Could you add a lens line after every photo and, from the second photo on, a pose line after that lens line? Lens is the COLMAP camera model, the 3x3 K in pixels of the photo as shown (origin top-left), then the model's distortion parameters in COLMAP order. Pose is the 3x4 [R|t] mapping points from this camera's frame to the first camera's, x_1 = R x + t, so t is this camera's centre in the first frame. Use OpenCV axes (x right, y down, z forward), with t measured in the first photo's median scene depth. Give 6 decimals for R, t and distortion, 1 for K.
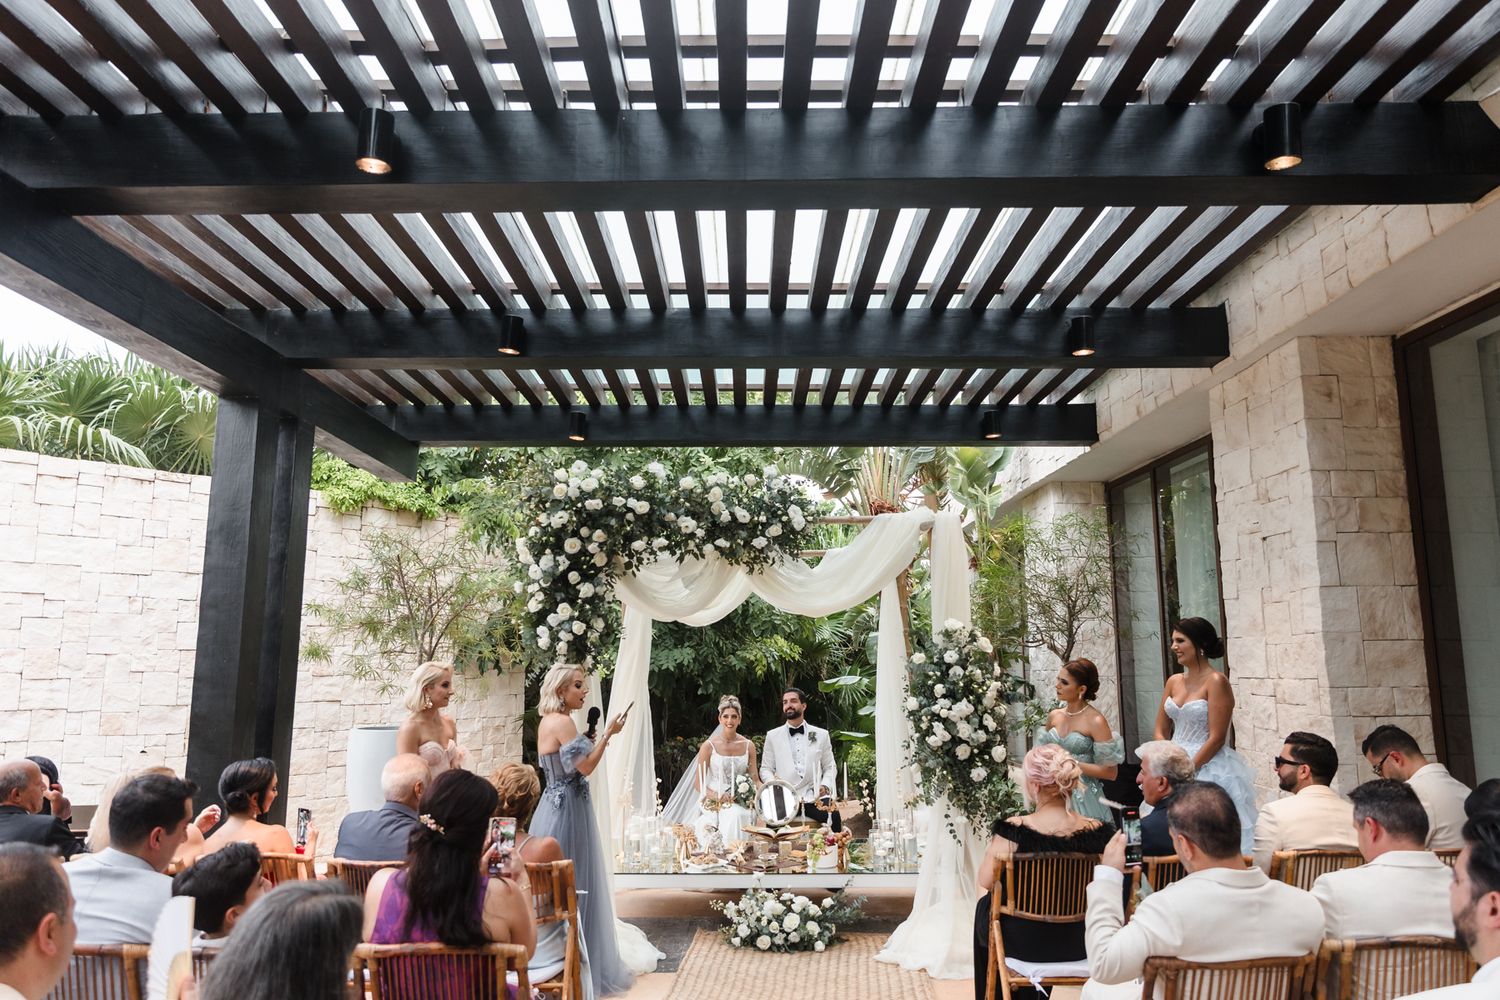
lens RADIAL K [[1005.7, 0, 746.8], [0, 1005.7, 496.4], [0, 0, 1]] dist [-0.000160, -0.007848]
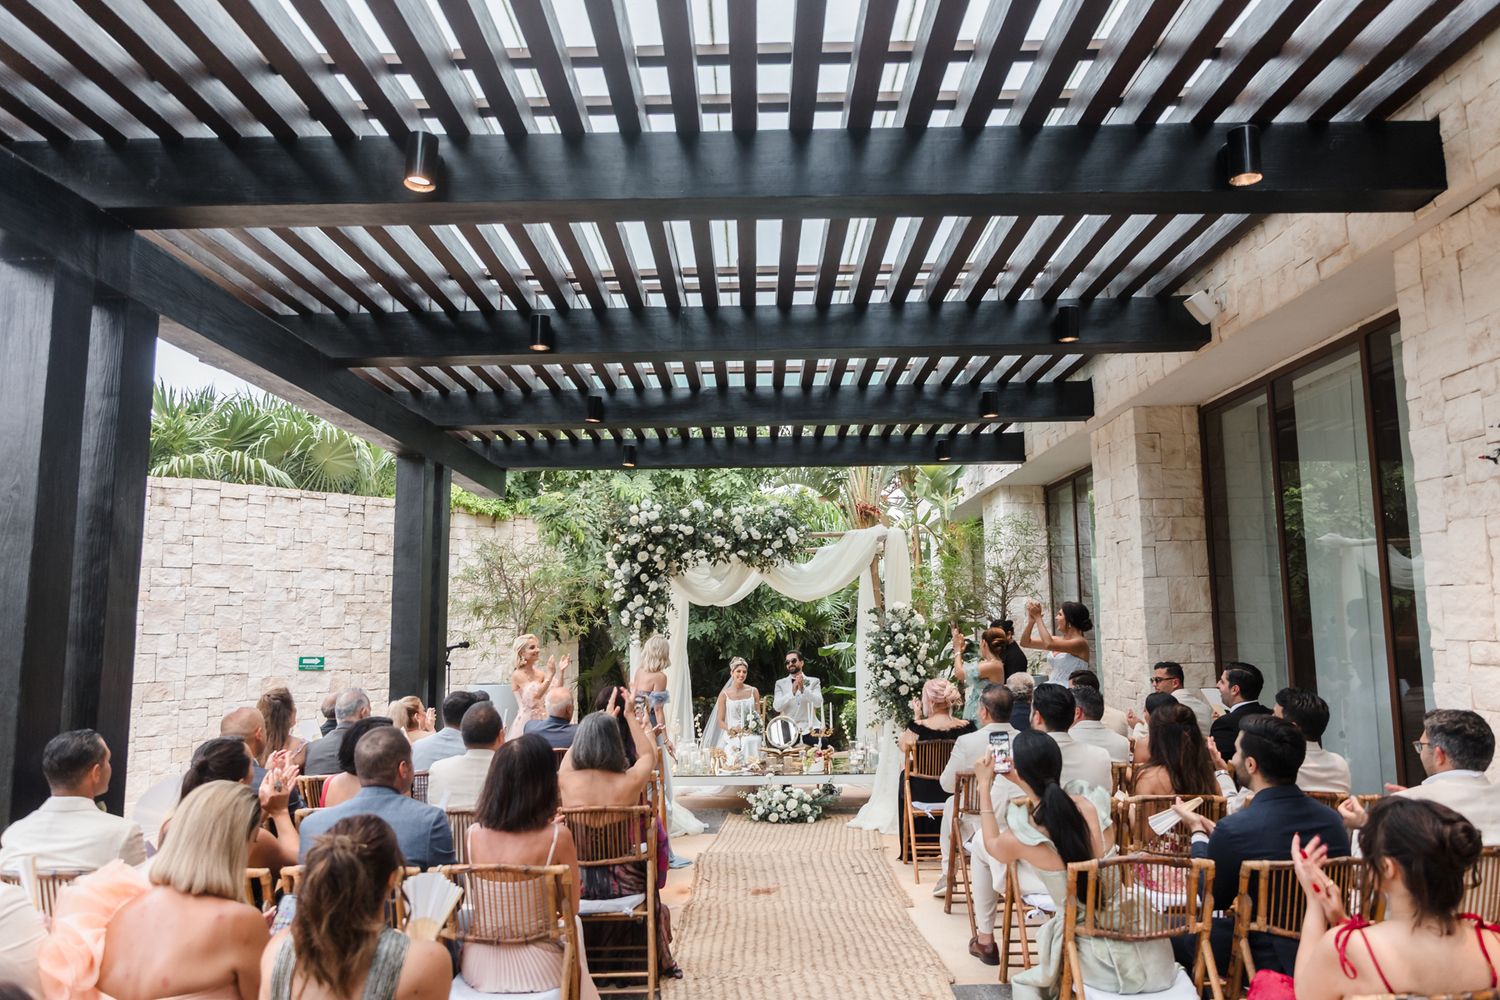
lens RADIAL K [[1021.4, 0, 751.3], [0, 1021.4, 501.4], [0, 0, 1]] dist [-0.001394, -0.005119]
pose [[0.999907, -0.012577, -0.005199, -0.002403], [0.012756, 0.999277, 0.035826, -0.083271], [0.004745, -0.035889, 0.999345, -0.504036]]
